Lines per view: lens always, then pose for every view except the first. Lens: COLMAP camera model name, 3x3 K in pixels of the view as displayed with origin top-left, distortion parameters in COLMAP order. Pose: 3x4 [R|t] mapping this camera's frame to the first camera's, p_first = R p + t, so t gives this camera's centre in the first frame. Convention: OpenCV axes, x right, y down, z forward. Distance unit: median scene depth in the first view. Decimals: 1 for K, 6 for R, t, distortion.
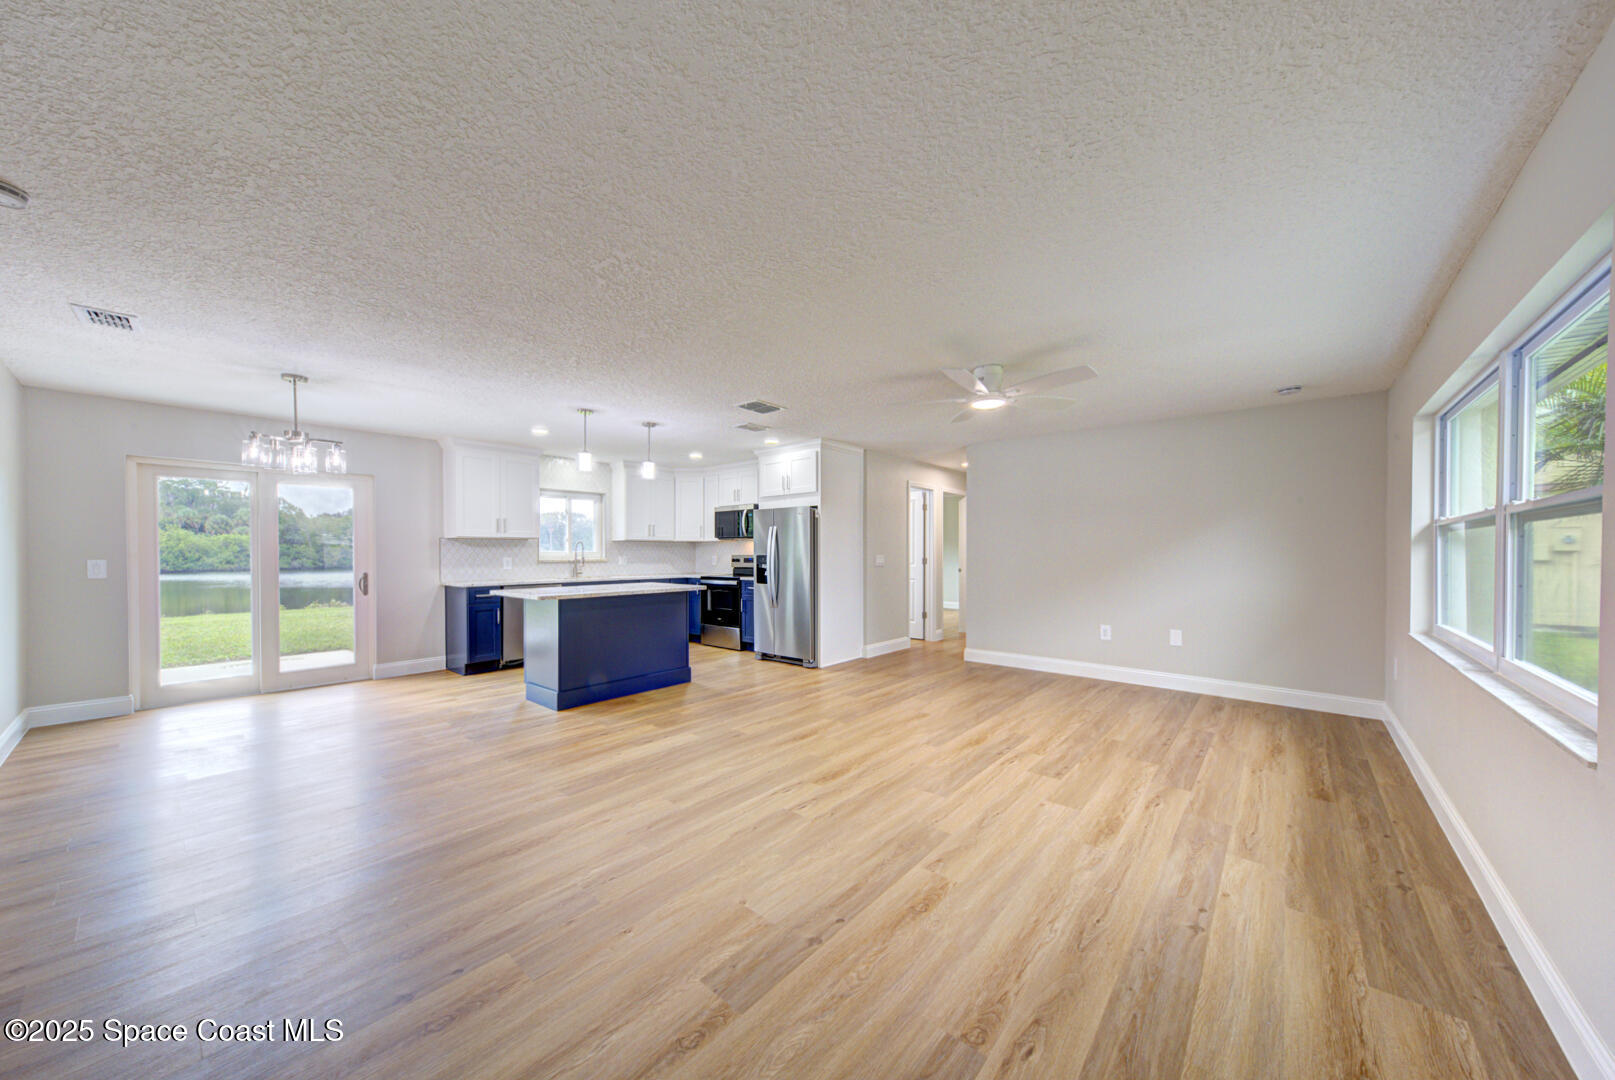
lens RADIAL K [[555.8, 0, 803.9], [0, 555.8, 556.7], [0, 0, 1]] dist [0.023371, -0.003235]
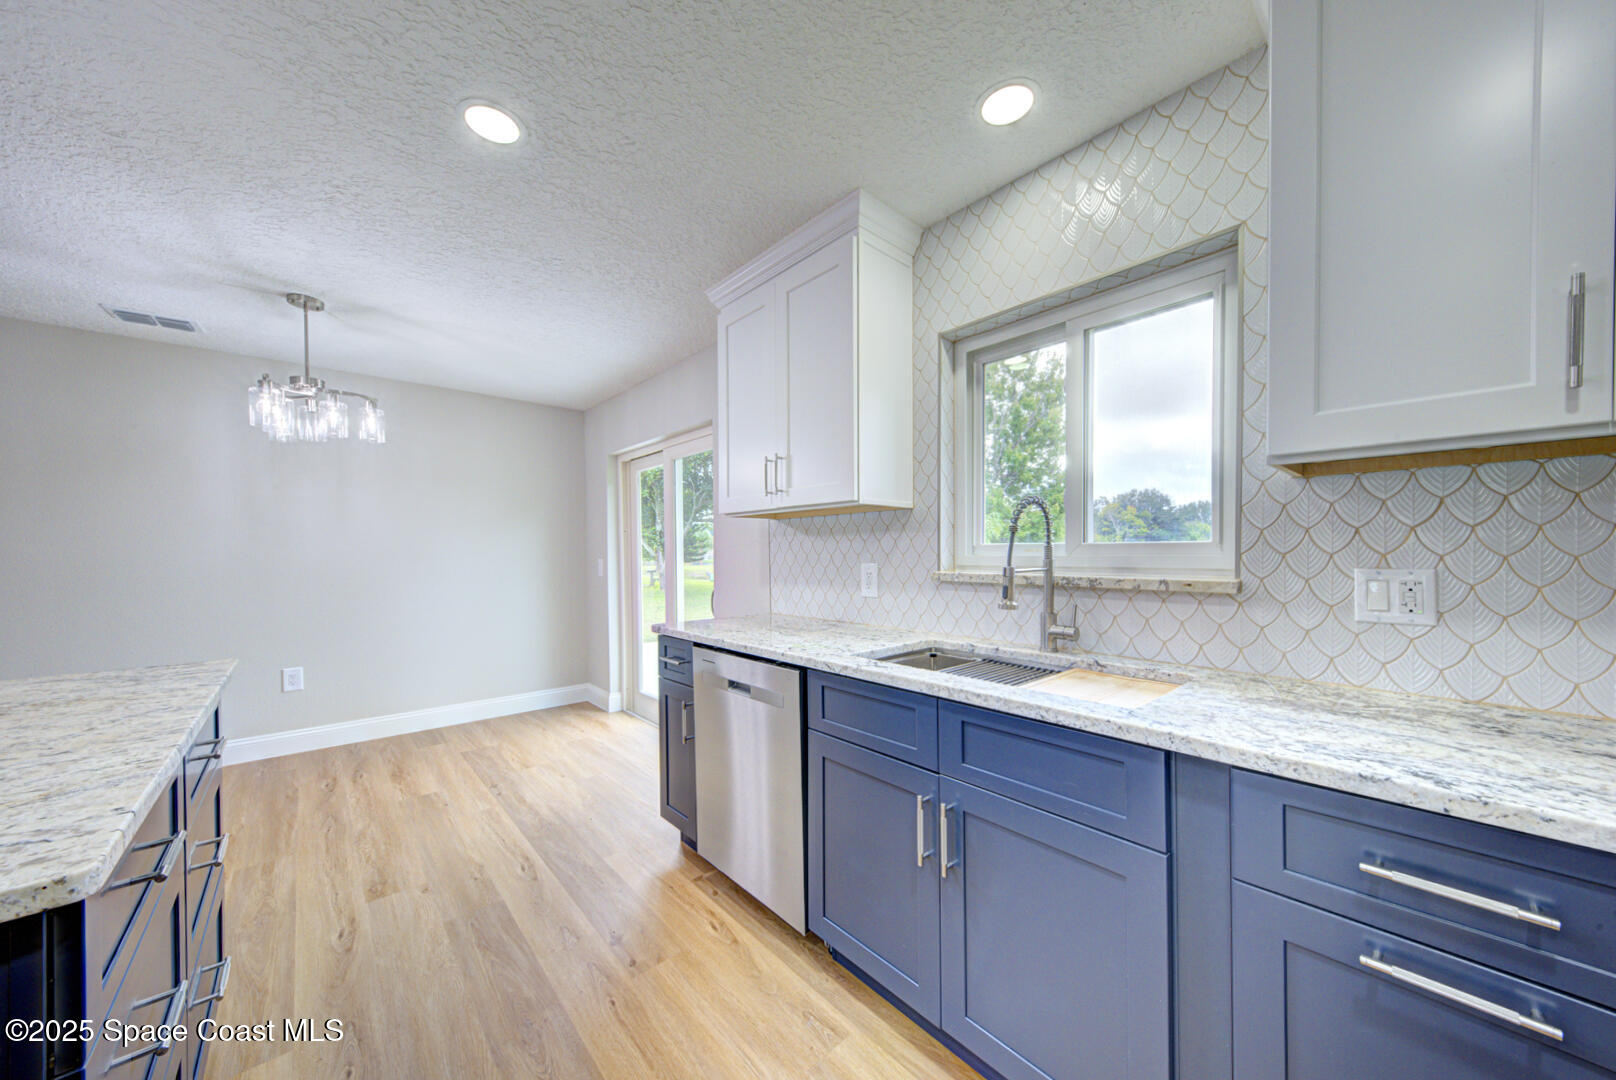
lens RADIAL K [[556.1, 0, 803.2], [0, 556.1, 555.3], [0, 0, 1]] dist [0.023371, -0.003235]
pose [[-0.136303, 0.008011, -0.990635, -0.300705], [0.000194, 0.999967, 0.008060, -0.011842], [0.990667, 0.000906, -0.136300, 1.761242]]
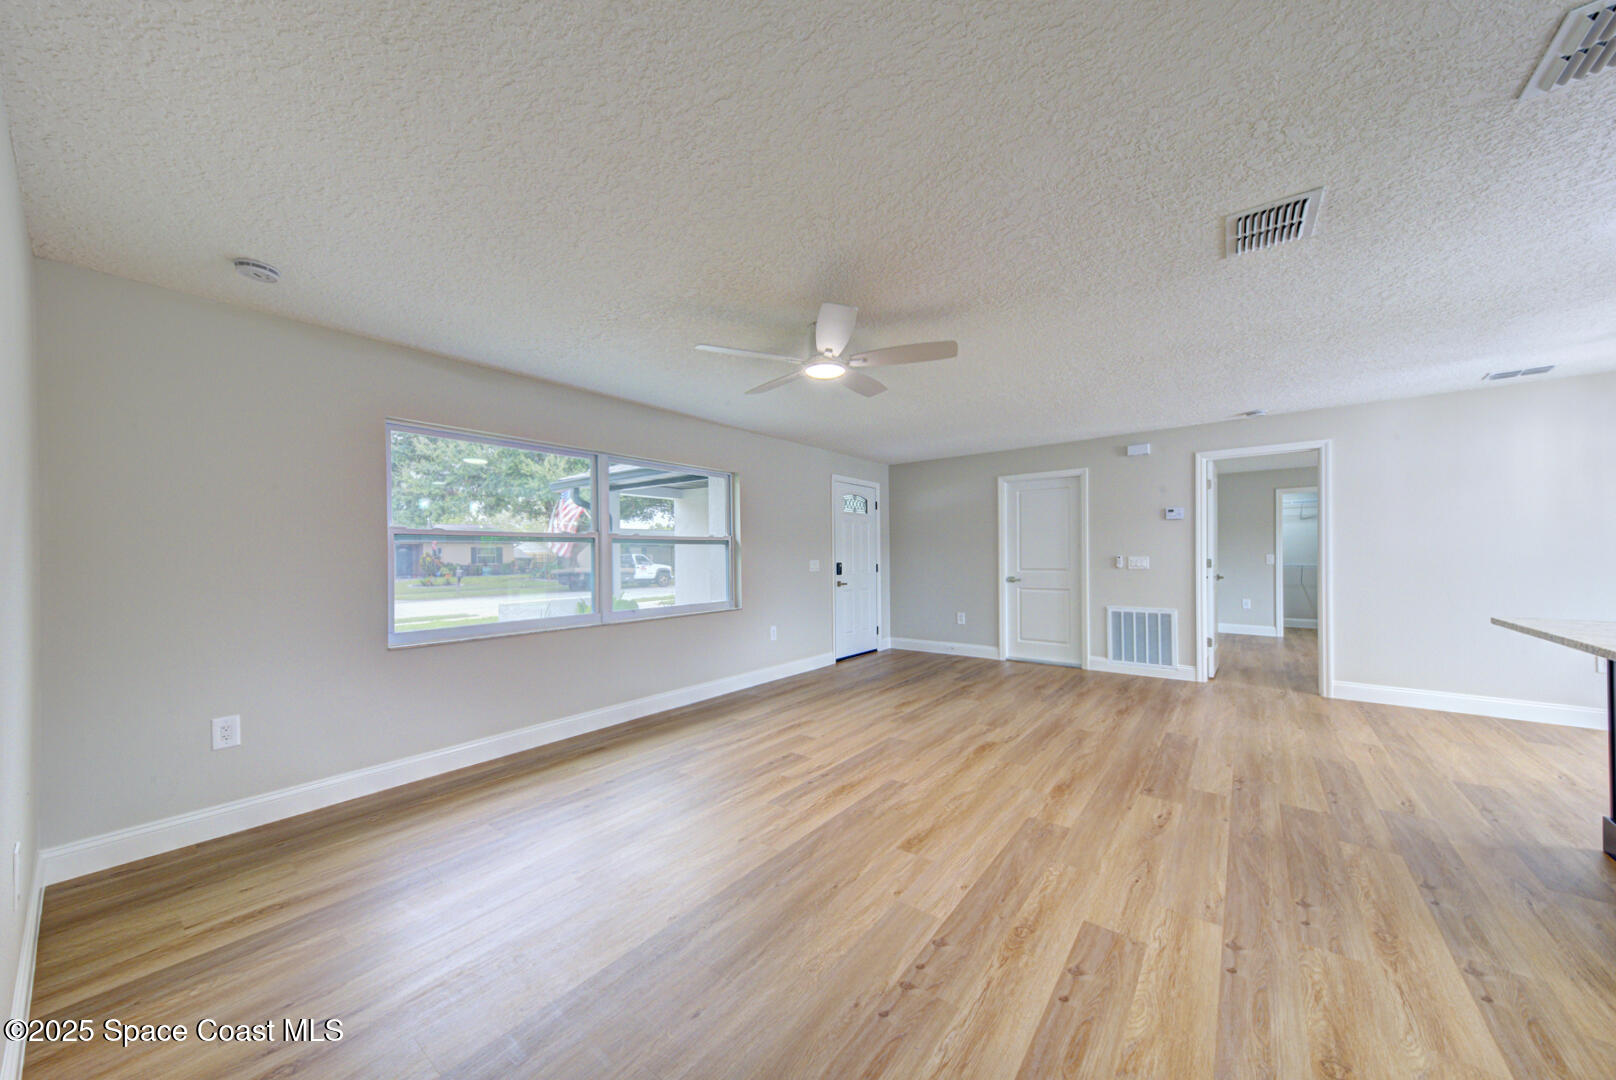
lens RADIAL K [[556.1, 0, 803.8], [0, 556.1, 556.7], [0, 0, 1]] dist [0.023371, -0.003235]
pose [[-0.999040, 0.010955, -0.042419, 0.388538], [0.010513, 0.999888, 0.010619, -0.015387], [0.042530, 0.010162, -0.999043, 1.764709]]
